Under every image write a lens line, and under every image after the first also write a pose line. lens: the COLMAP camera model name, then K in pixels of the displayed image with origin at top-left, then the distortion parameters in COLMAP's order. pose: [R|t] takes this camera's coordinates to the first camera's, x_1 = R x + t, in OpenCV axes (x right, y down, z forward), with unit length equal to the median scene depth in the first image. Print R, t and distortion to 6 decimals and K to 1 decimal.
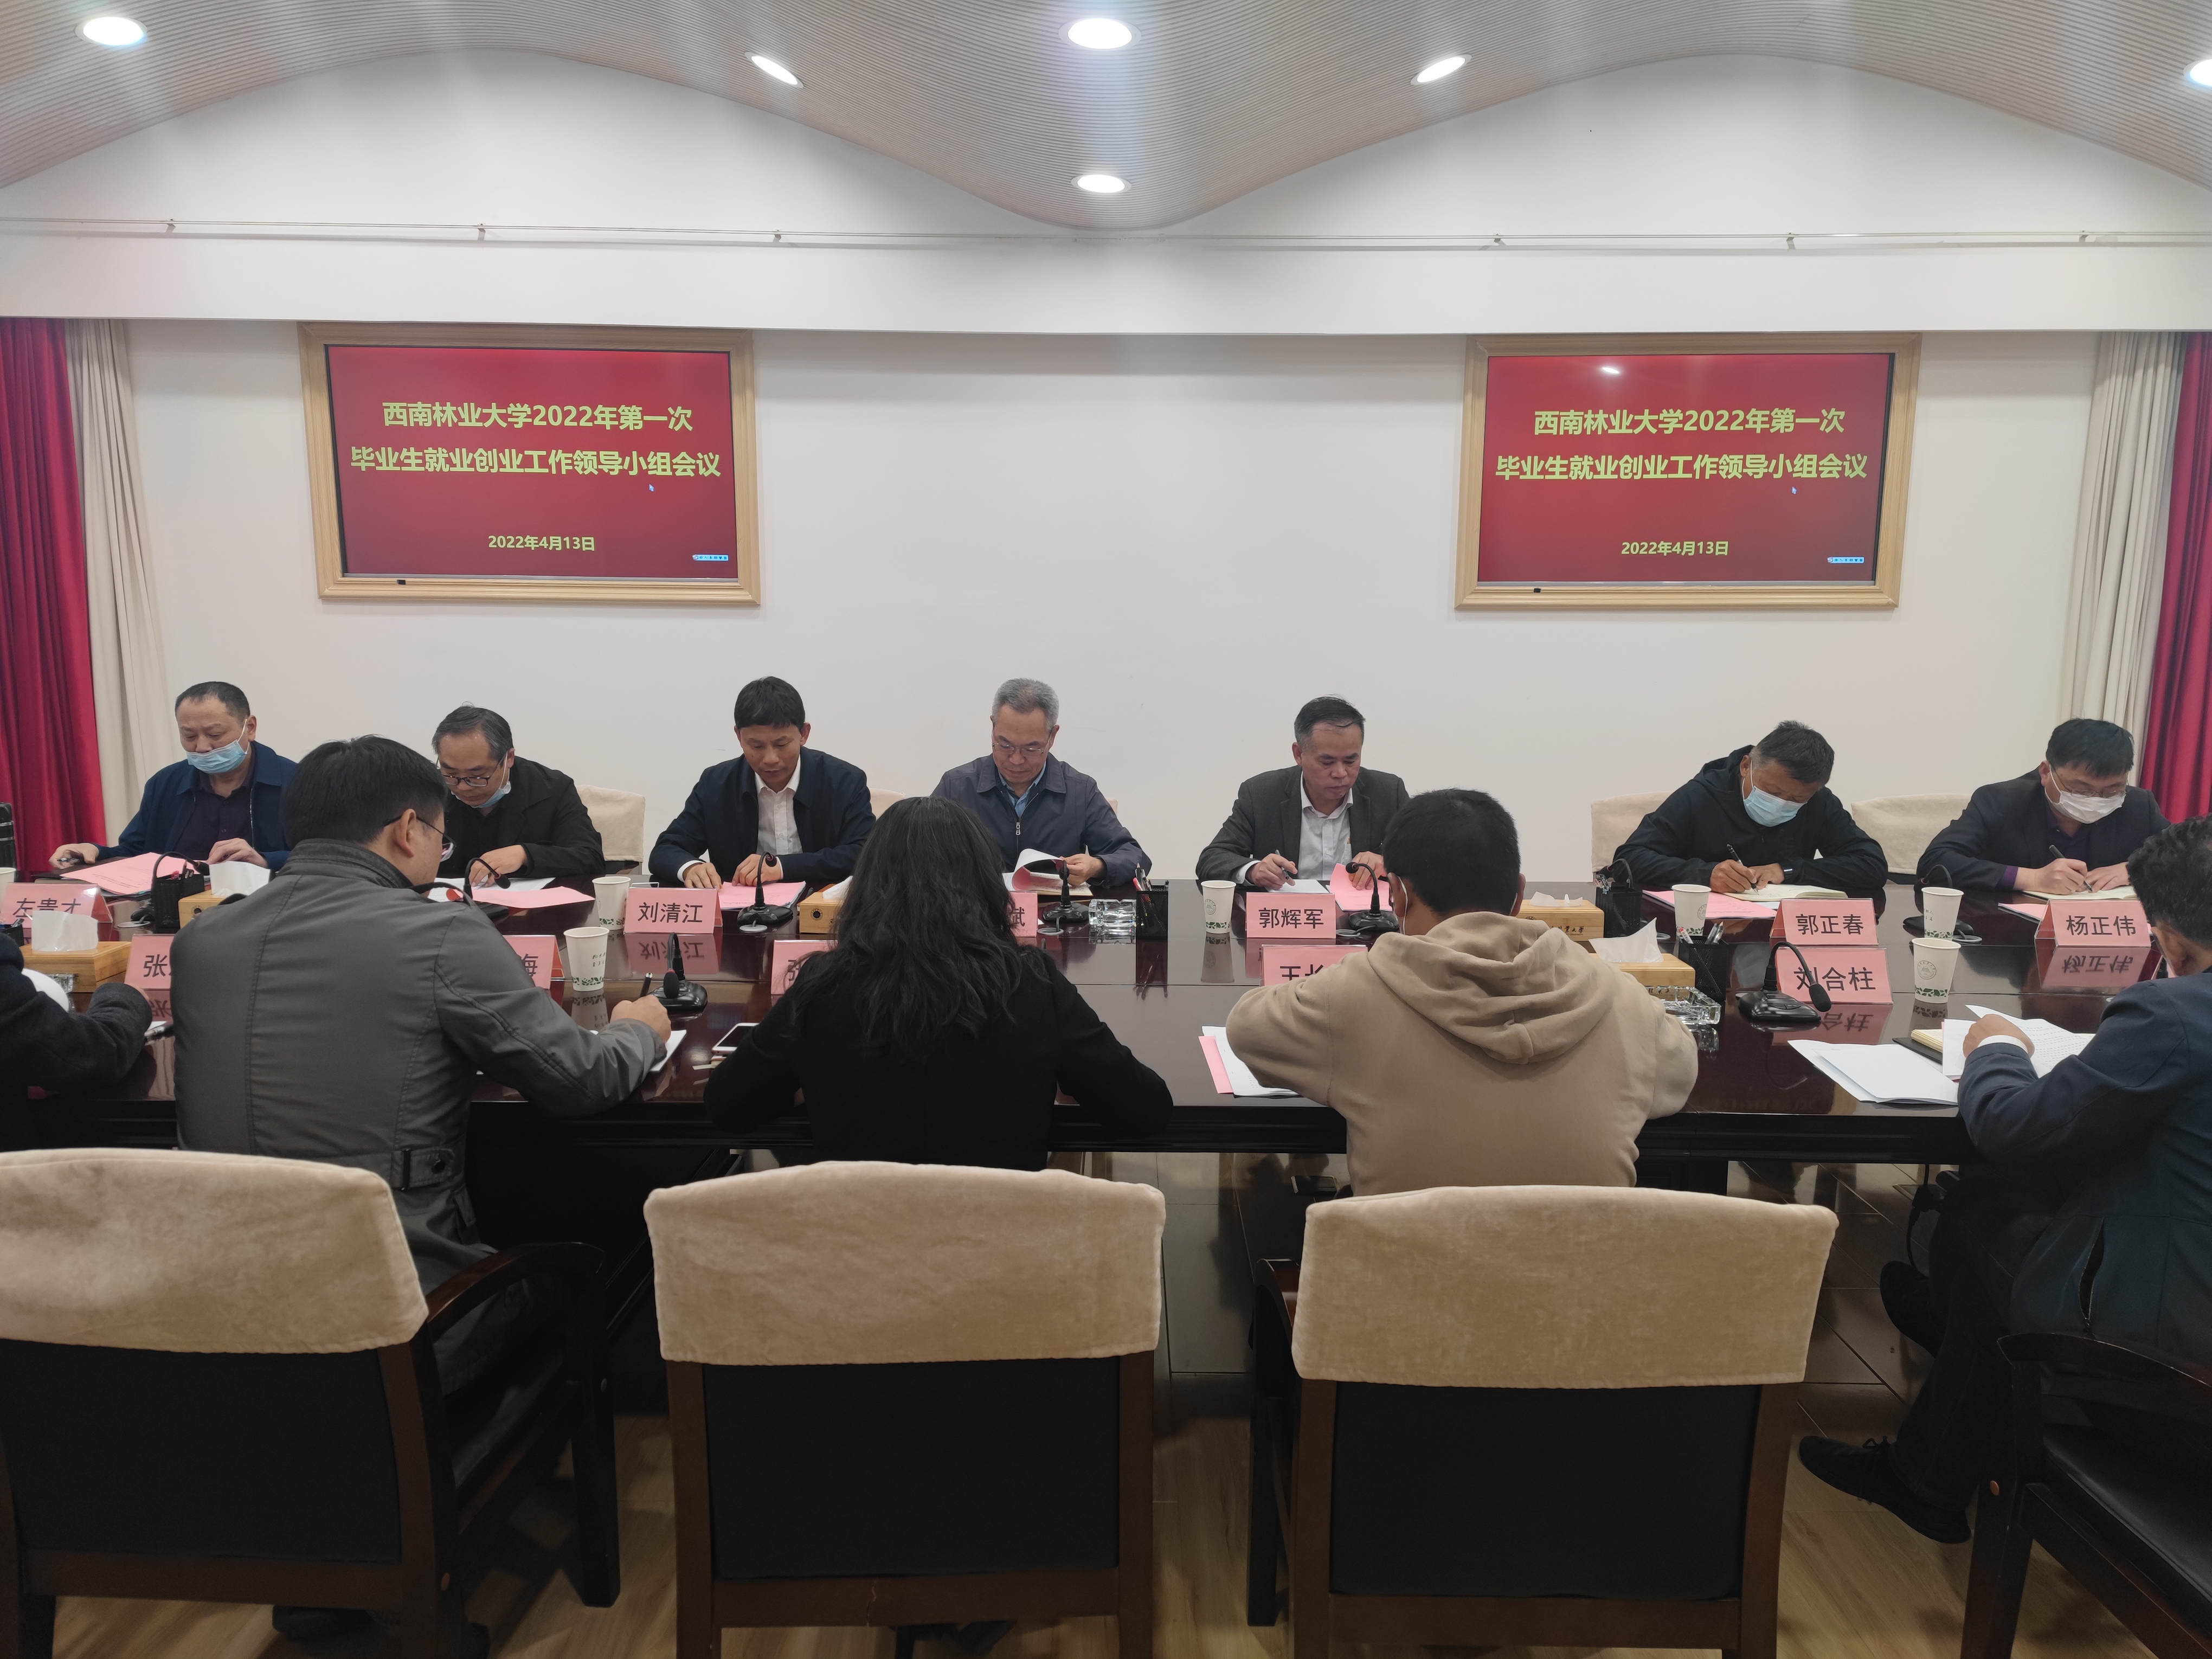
lens RADIAL K [[1443.6, 0, 1121.6], [0, 1443.6, 812.4], [0, 0, 1]] dist [0.081706, -0.067891]
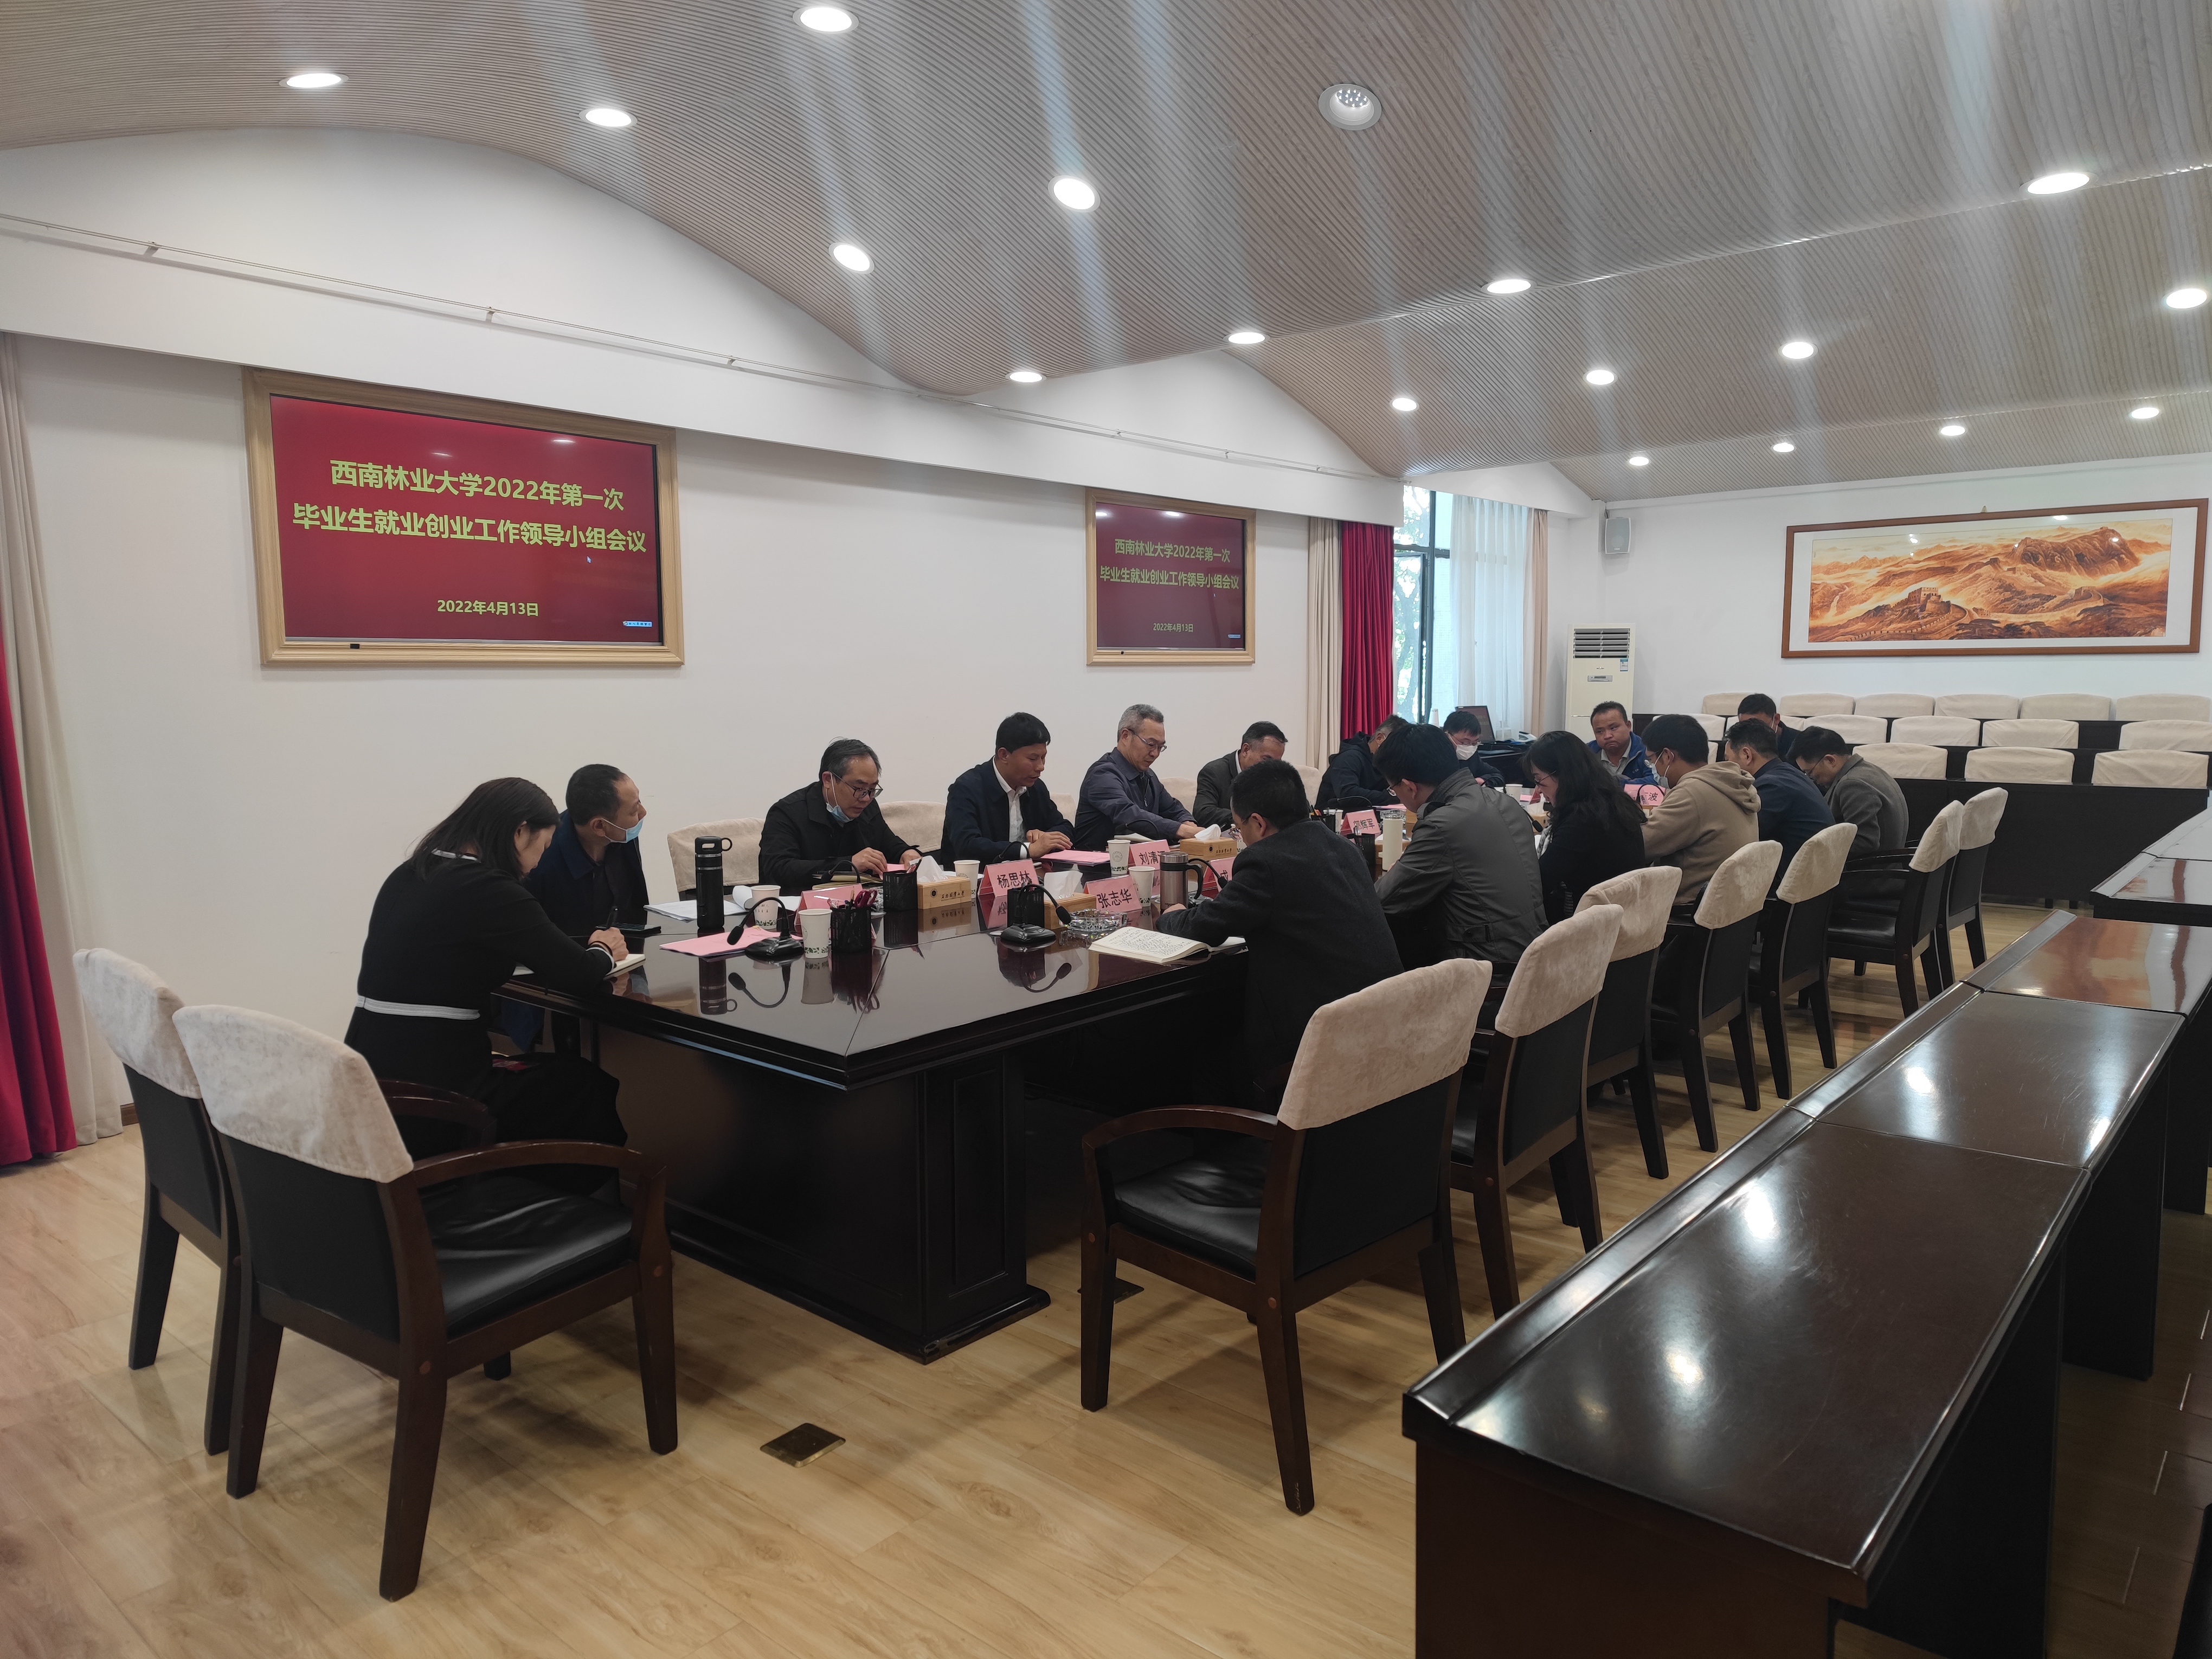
lens RADIAL K [[1443.6, 0, 1121.6], [0, 1443.6, 812.4], [0, 0, 1]] dist [0.081706, -0.067891]
pose [[0.649608, -0.085664, 0.755427, -0.906714], [0.114658, 0.993306, 0.014043, -0.005256], [-0.751573, 0.077493, 0.655082, 0.003905]]
